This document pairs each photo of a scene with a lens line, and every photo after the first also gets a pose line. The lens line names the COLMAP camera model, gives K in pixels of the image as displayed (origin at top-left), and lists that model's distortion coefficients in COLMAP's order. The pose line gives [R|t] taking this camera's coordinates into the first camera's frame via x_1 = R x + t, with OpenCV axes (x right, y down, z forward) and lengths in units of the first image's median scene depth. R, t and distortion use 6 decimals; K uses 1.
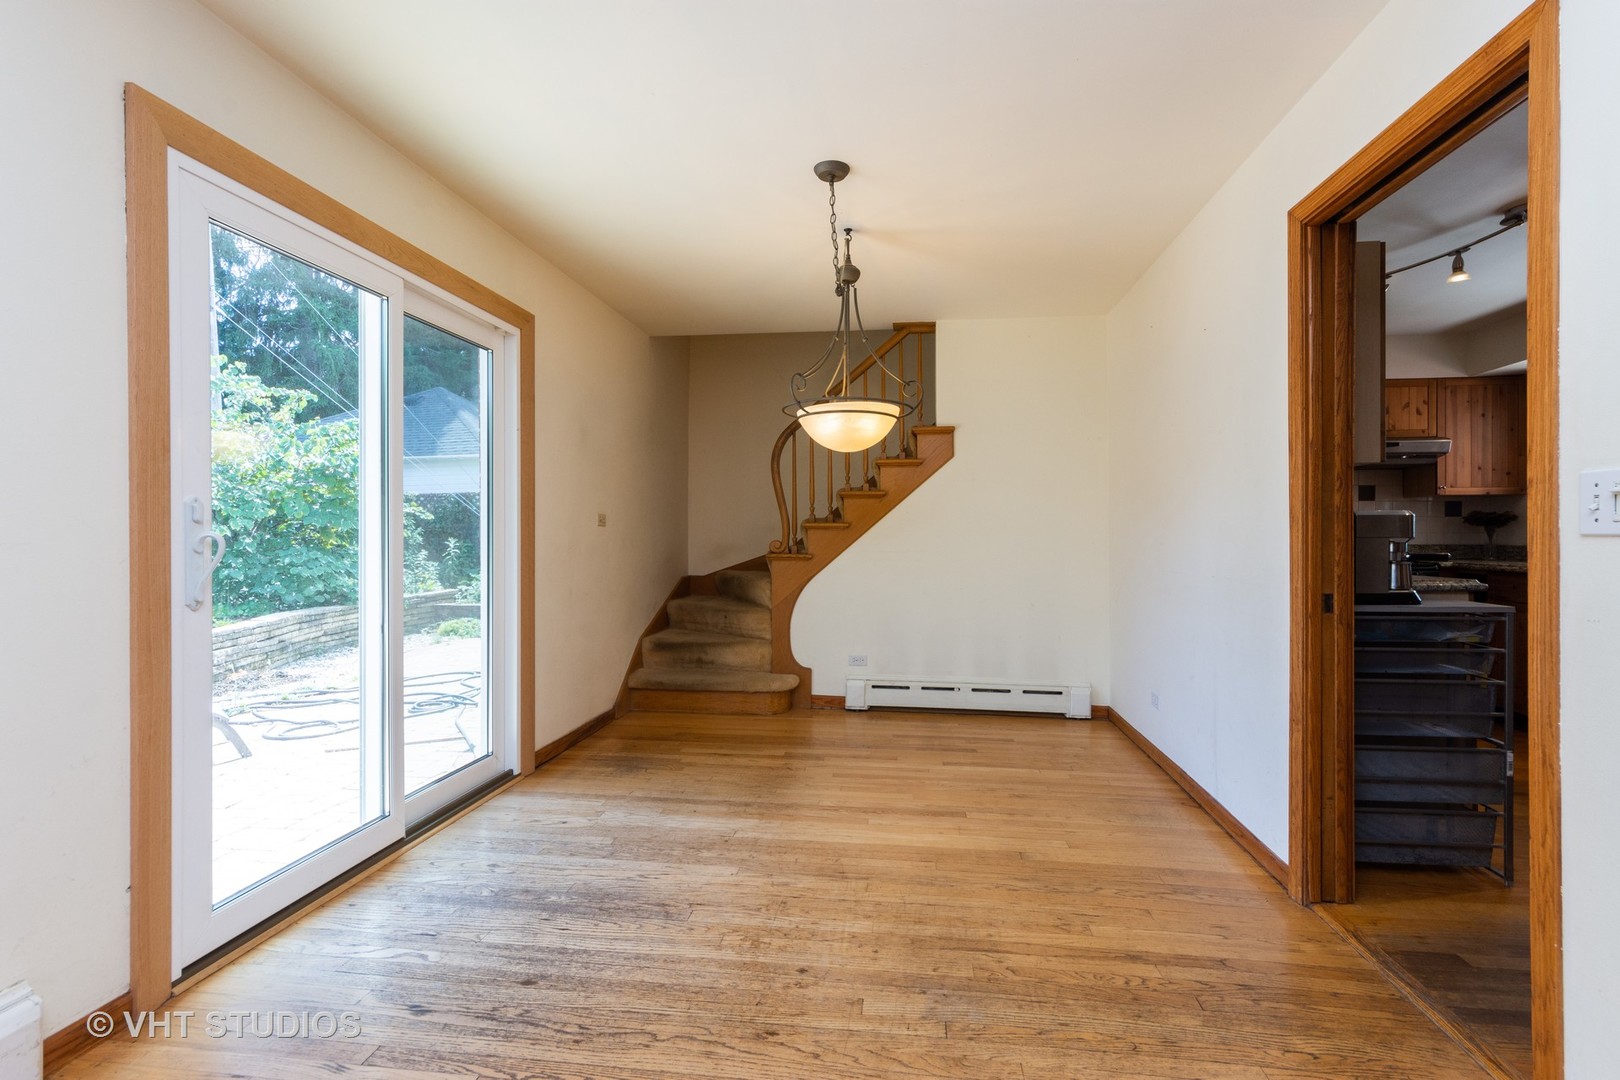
lens RADIAL K [[750.5, 0, 810.0], [0, 750.5, 540.0], [0, 0, 1]] dist [0.000407, -0.000044]
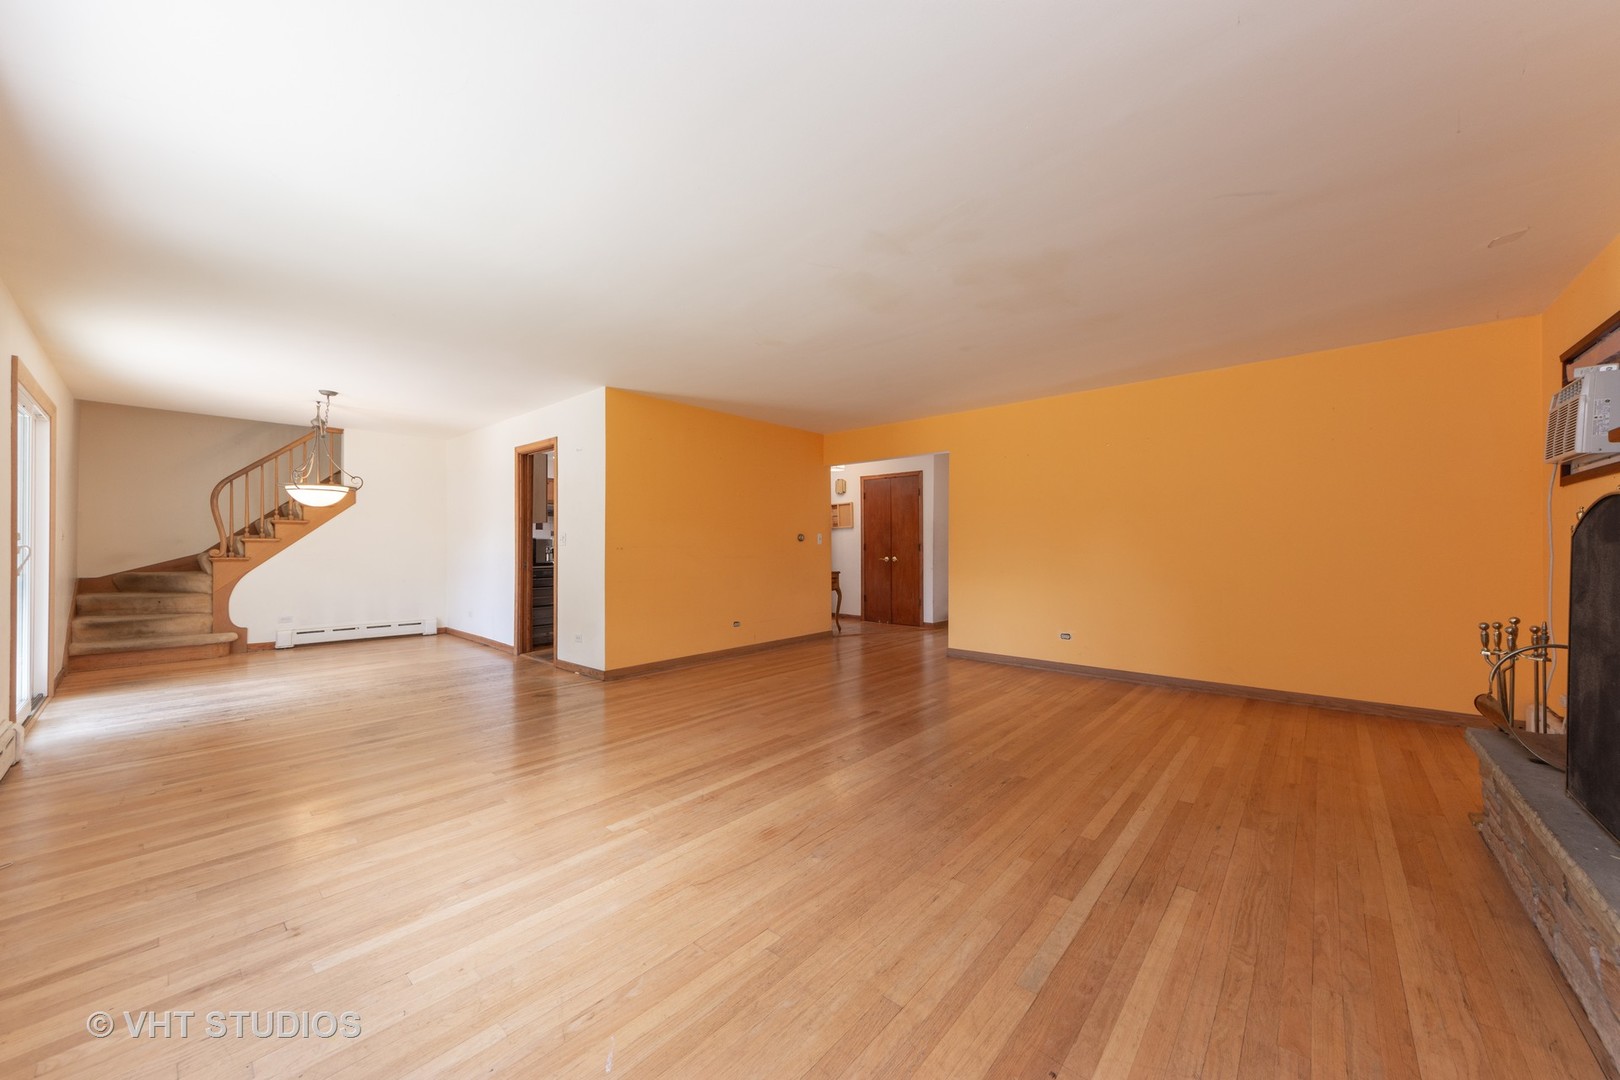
lens RADIAL K [[570.2, 0, 810.0], [0, 570.2, 540.0], [0, 0, 1]] dist [0.000201, 0.000031]
pose [[0.559463, 0.006729, 0.828828, -0.344471], [0.004035, 0.999933, -0.010842, -0.000429], [-0.828846, 0.009410, 0.559398, -0.713448]]
